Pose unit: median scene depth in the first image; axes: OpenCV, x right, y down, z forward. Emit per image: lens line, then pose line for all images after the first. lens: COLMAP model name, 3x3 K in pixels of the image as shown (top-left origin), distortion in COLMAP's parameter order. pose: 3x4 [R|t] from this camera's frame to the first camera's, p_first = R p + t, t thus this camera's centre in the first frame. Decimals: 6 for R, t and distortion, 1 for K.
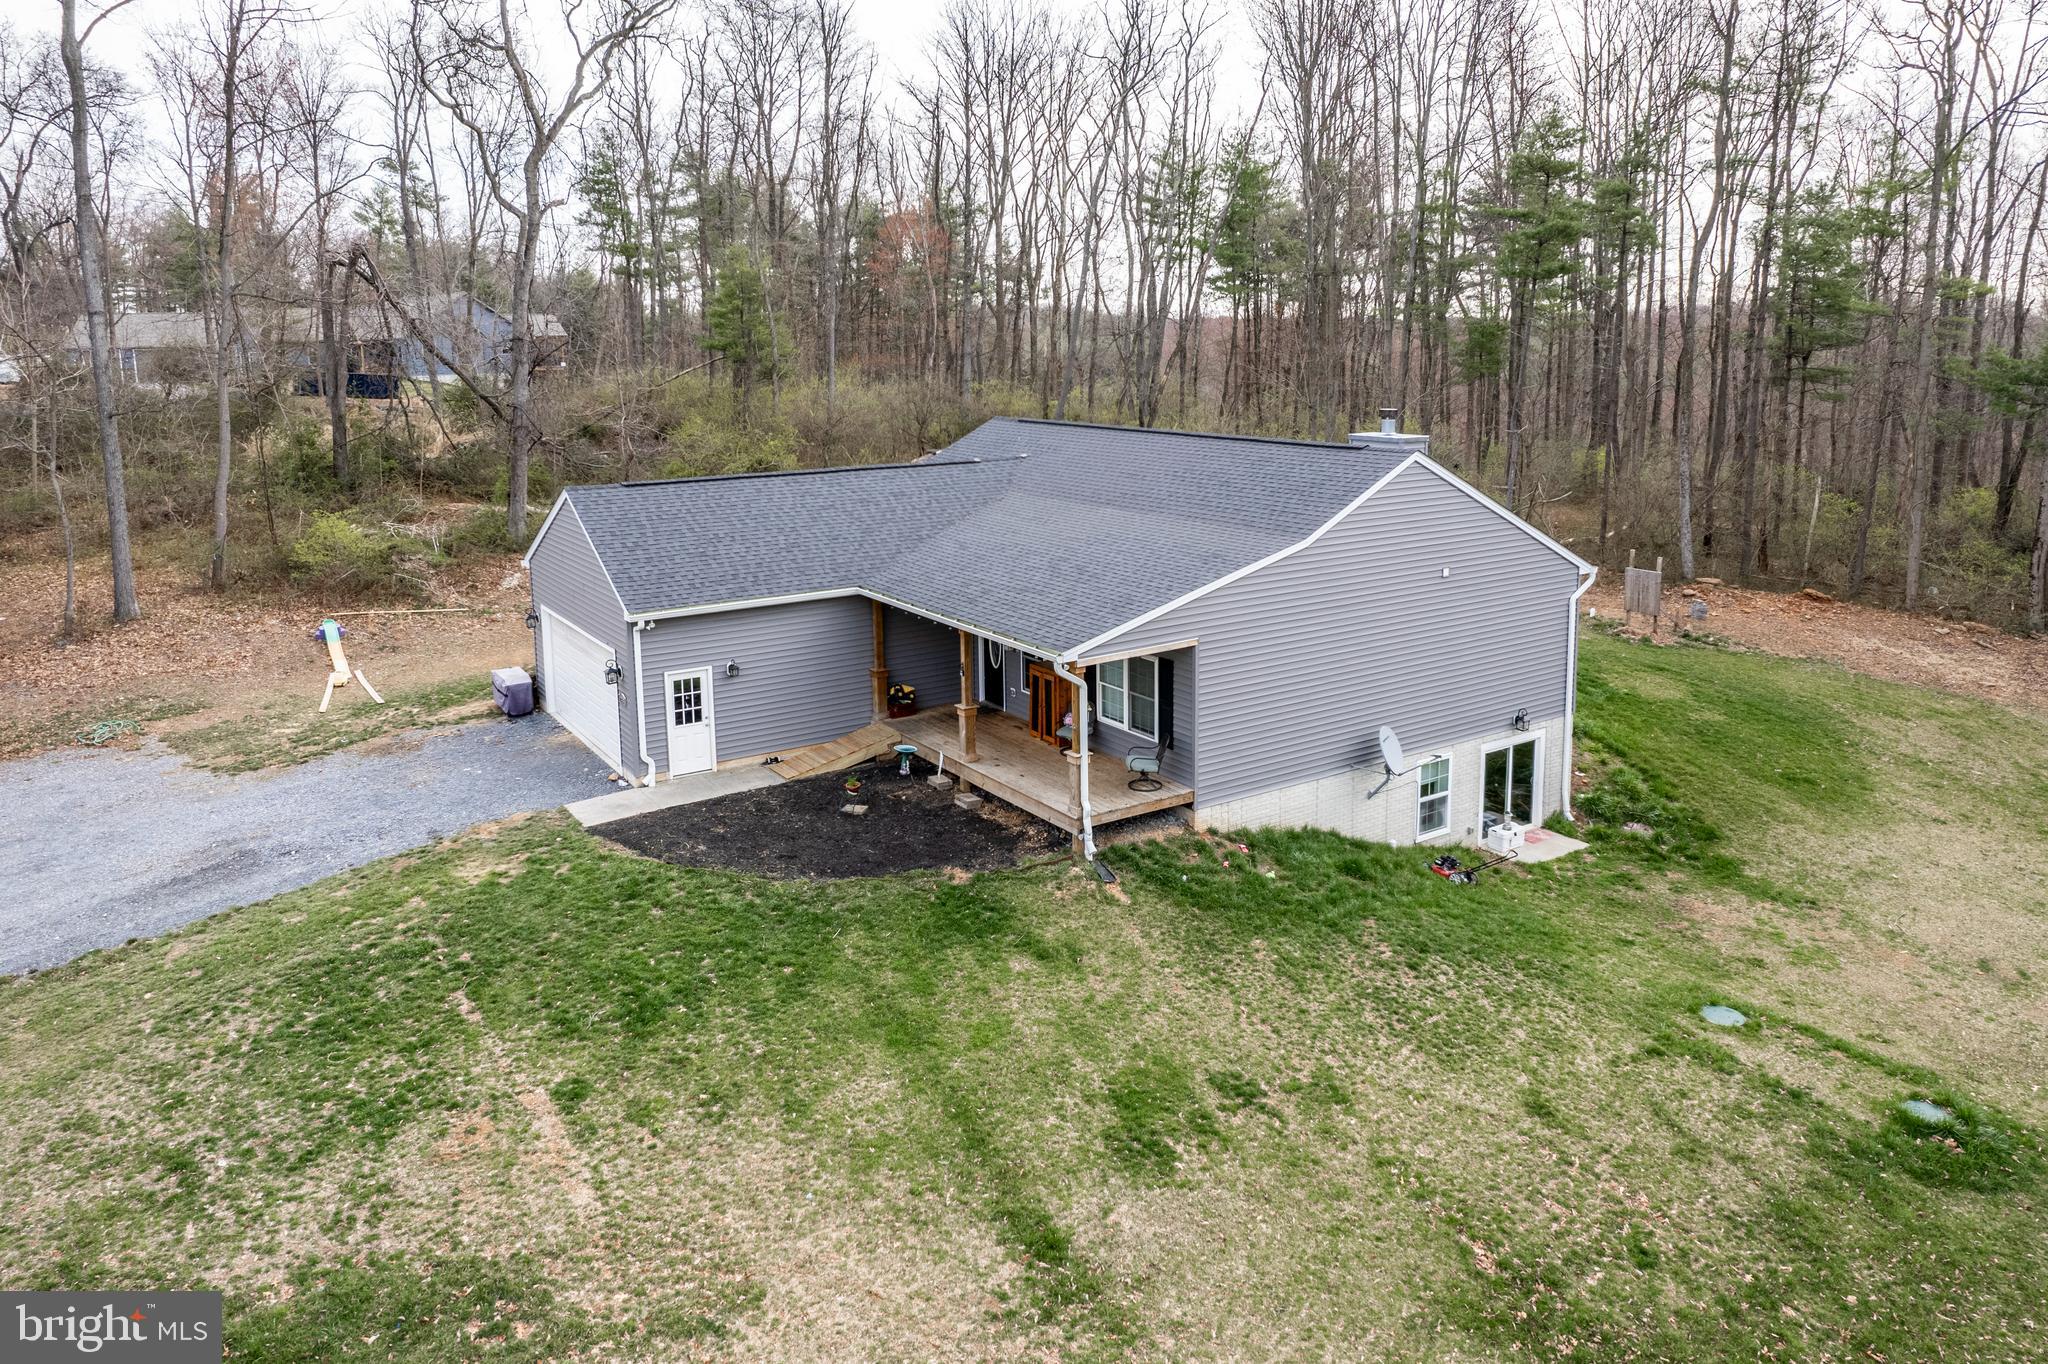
lens RADIAL K [[1315.0, 0, 1024.0], [0, 1315.0, 682.0], [0, 0, 1]] dist [-0.063617, 0.047576]
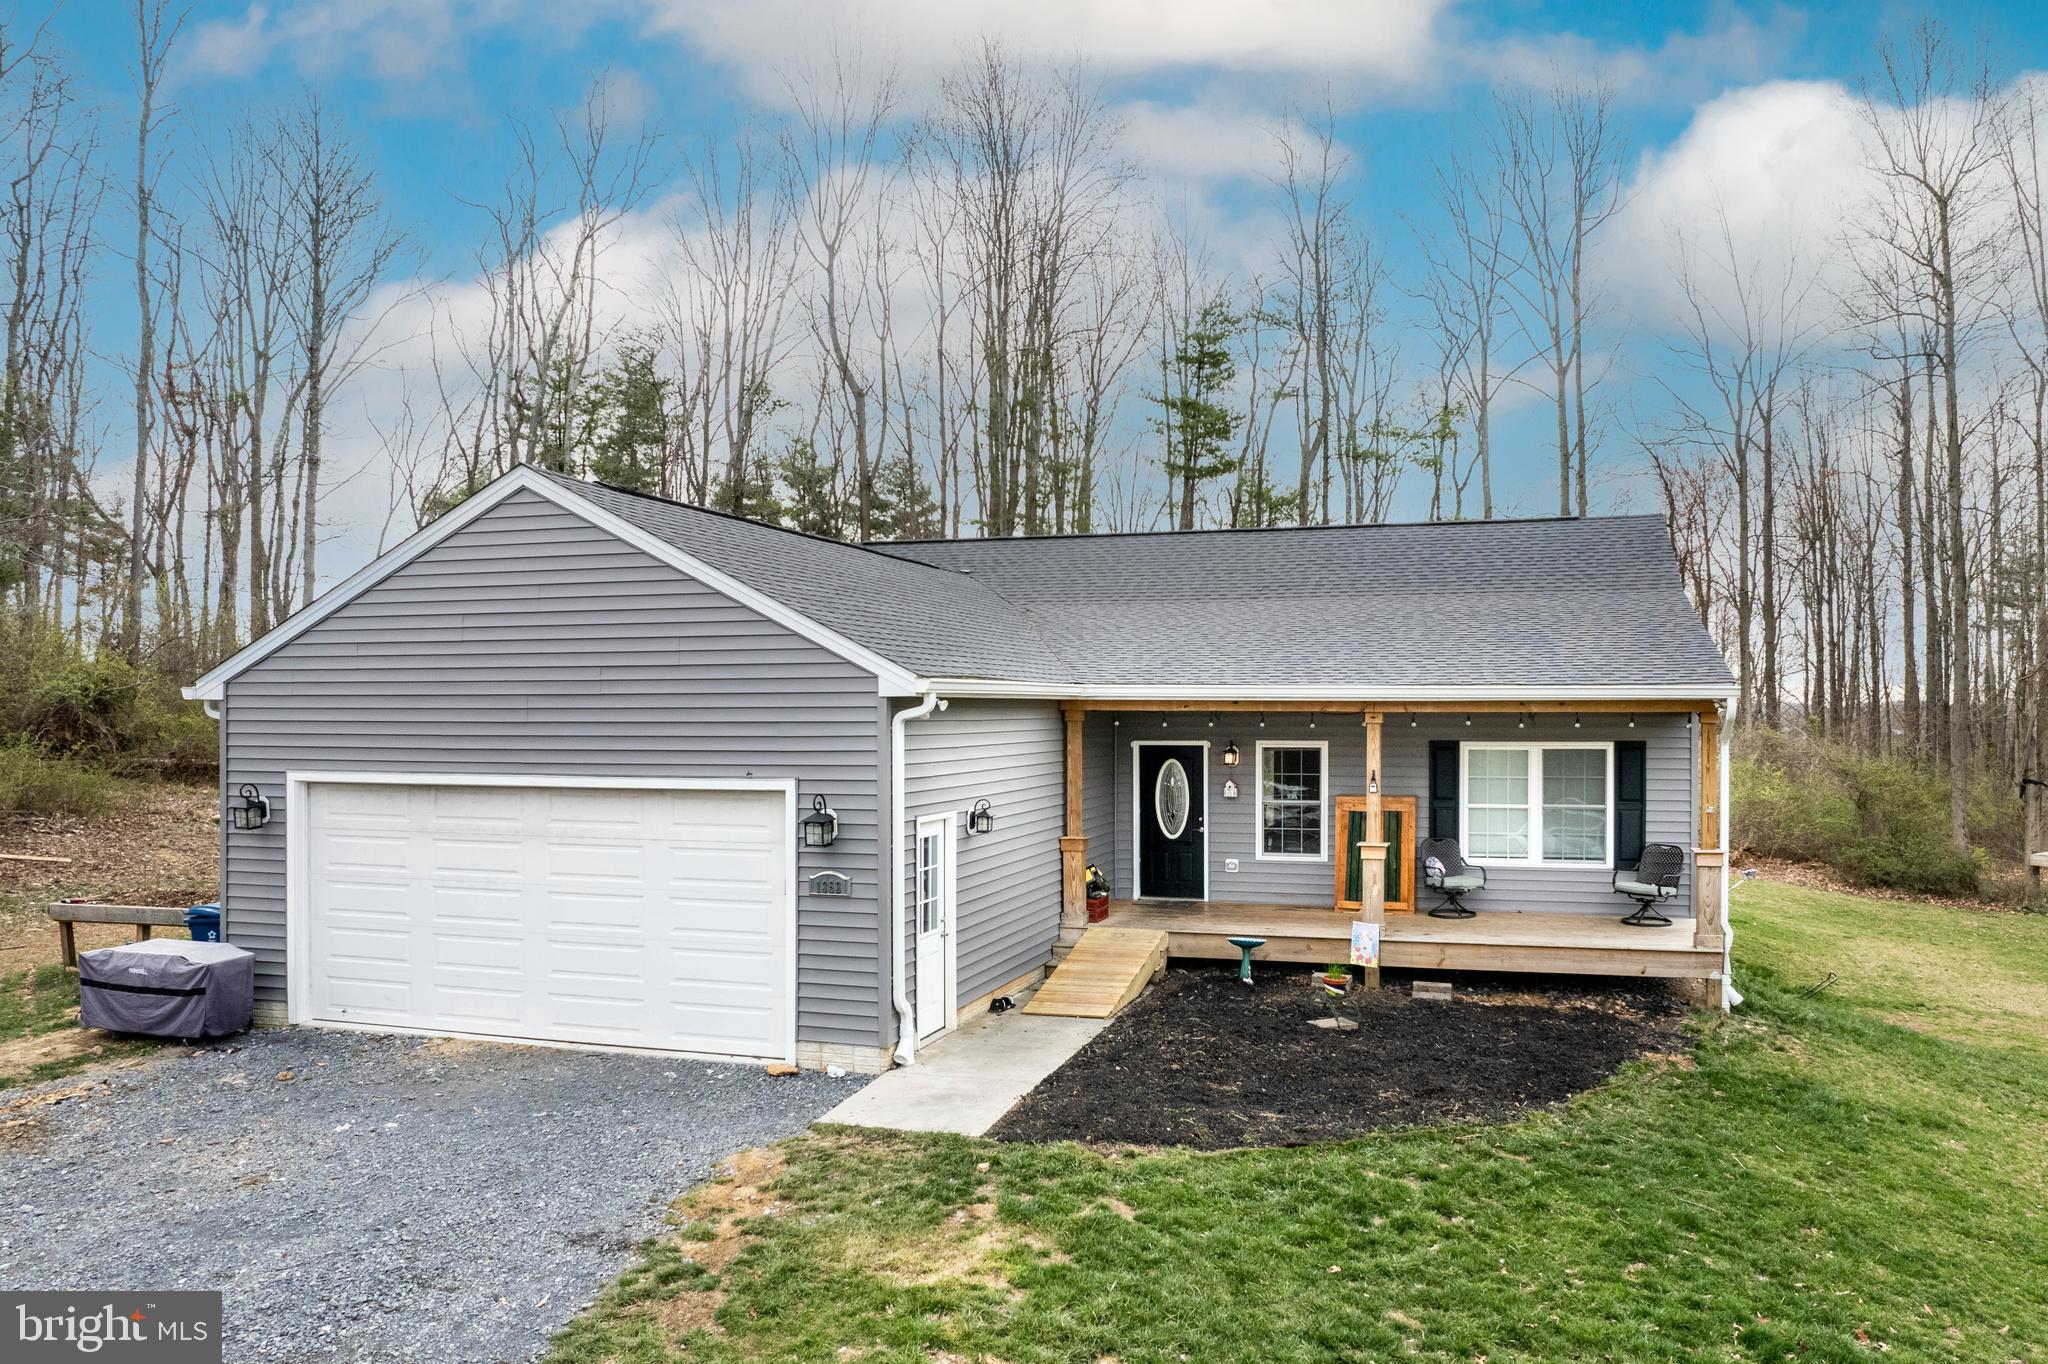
lens RADIAL K [[1455.9, 0, 1111.0], [0, 1455.9, 781.9], [0, 0, 1]] dist [-0.080900, 0.082042]
pose [[0.762419, -0.025044, 0.646599, -0.677752], [0.154215, 0.977491, -0.143978, 0.080999], [-0.628438, 0.209487, 0.749120, 0.664056]]
